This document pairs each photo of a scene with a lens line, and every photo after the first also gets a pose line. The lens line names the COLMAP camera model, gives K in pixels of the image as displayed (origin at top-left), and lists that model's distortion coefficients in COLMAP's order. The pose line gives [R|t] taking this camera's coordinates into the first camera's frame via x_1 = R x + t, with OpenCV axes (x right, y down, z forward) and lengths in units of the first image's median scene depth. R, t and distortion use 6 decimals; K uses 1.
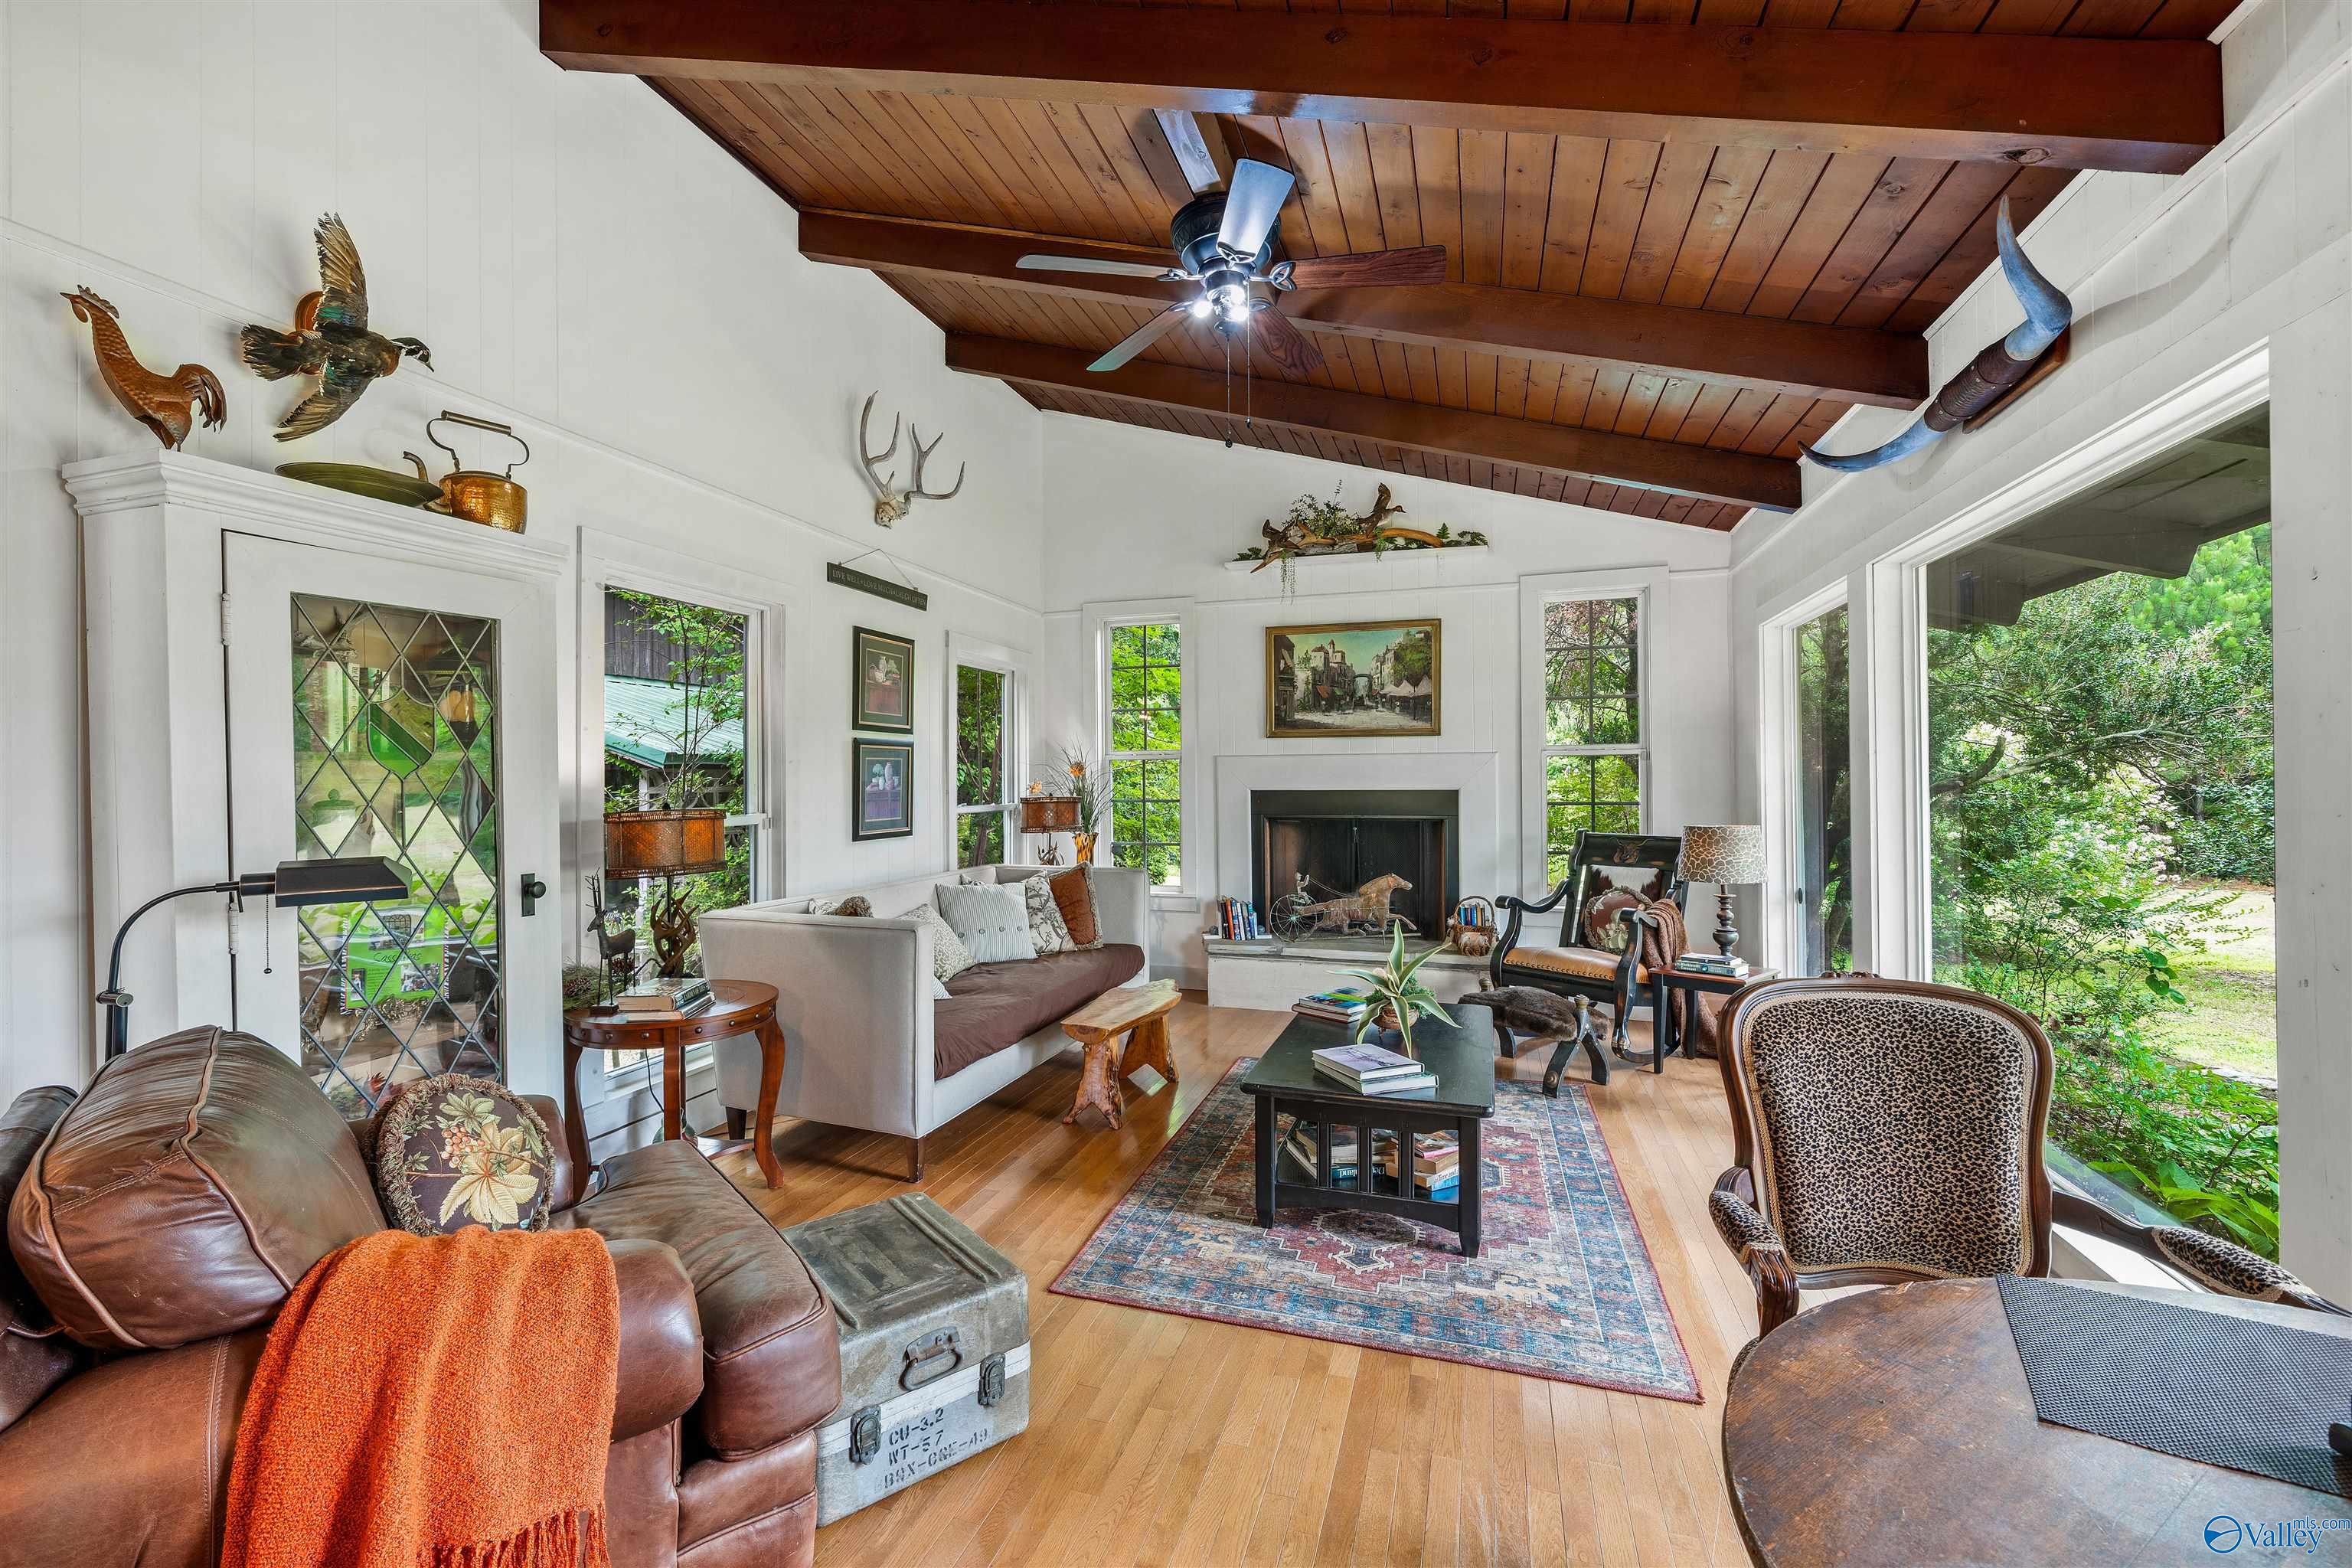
lens RADIAL K [[934.2, 0, 1173.3], [0, 934.2, 782.2], [0, 0, 1]] dist [-0.000472, 0.000455]
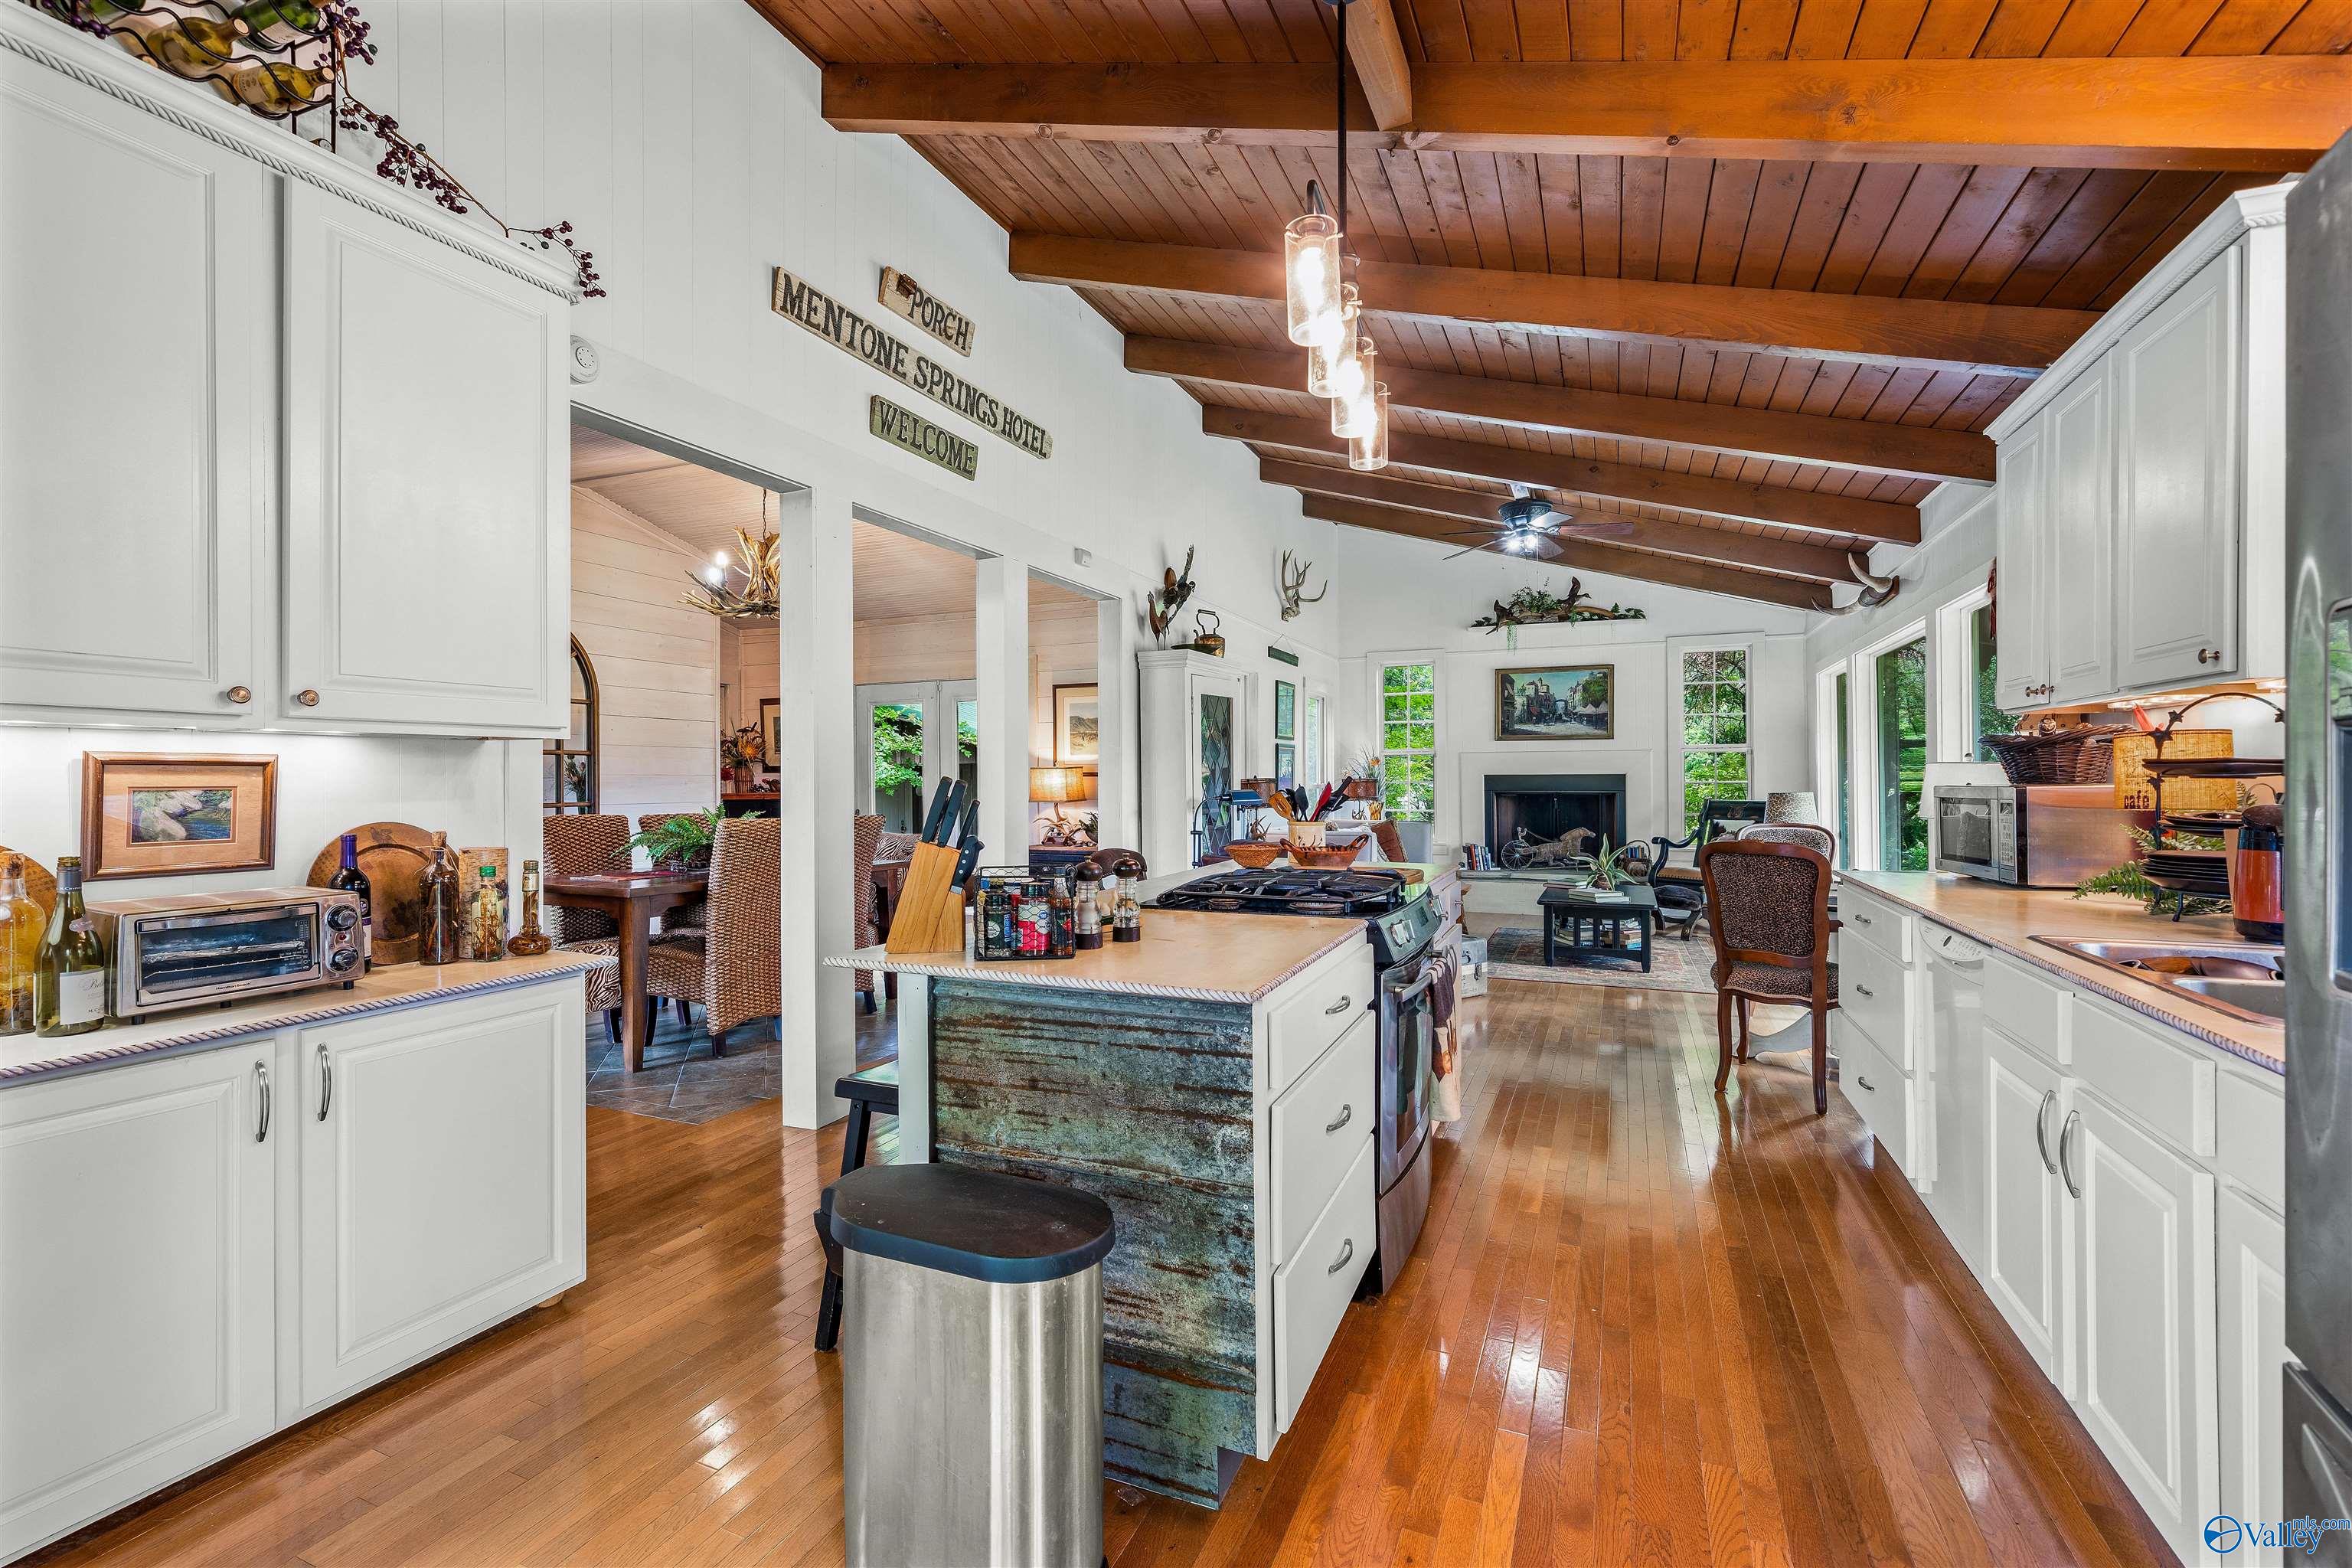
lens RADIAL K [[976.2, 0, 1191.9], [0, 976.2, 778.1], [0, 0, 1]] dist [0.002314, 0.000216]
pose [[0.995680, -0.000545, -0.092849, -0.264198], [0.000350, 0.999998, -0.002116, 0.018558], [0.092850, 0.002074, 0.995678, -0.690123]]
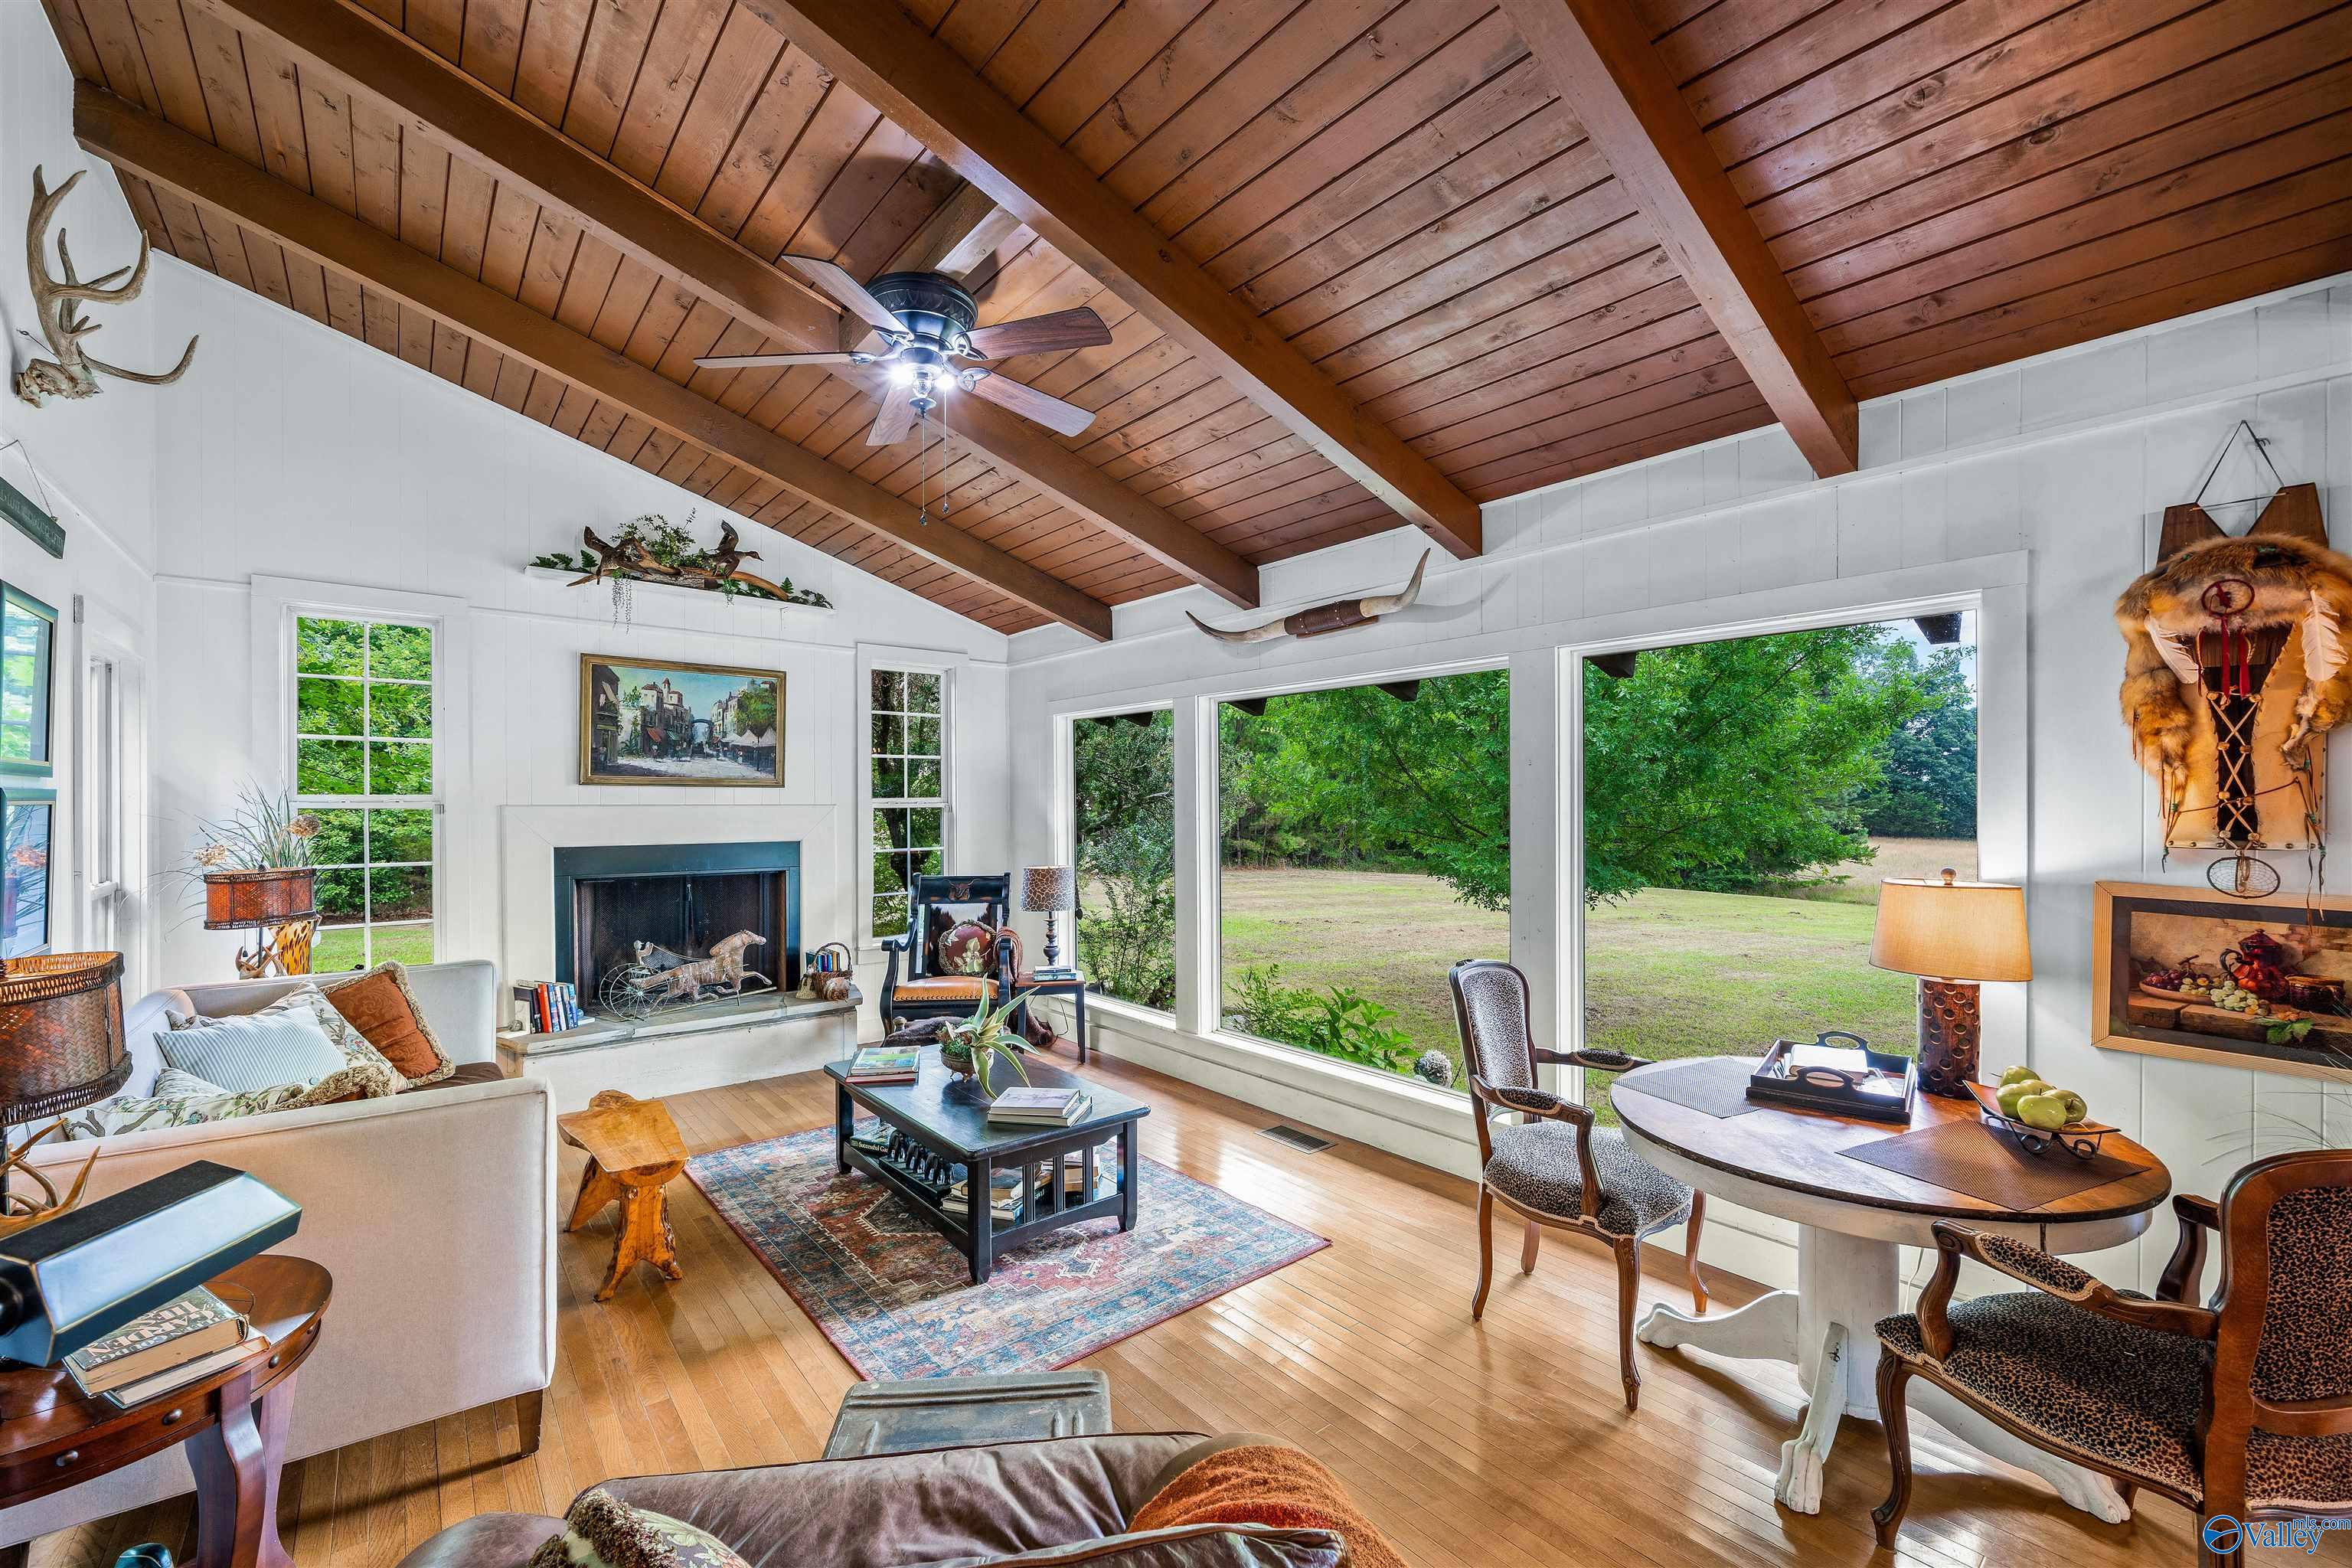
lens RADIAL K [[934.2, 0, 1104.3], [0, 934.2, 802.0], [0, 0, 1]] dist [-0.000472, 0.000455]
pose [[0.568718, 0.001800, 0.822531, -0.343397], [0.000746, 0.999996, -0.002704, -0.031158], [-0.822532, 0.002151, 0.568714, 0.142873]]
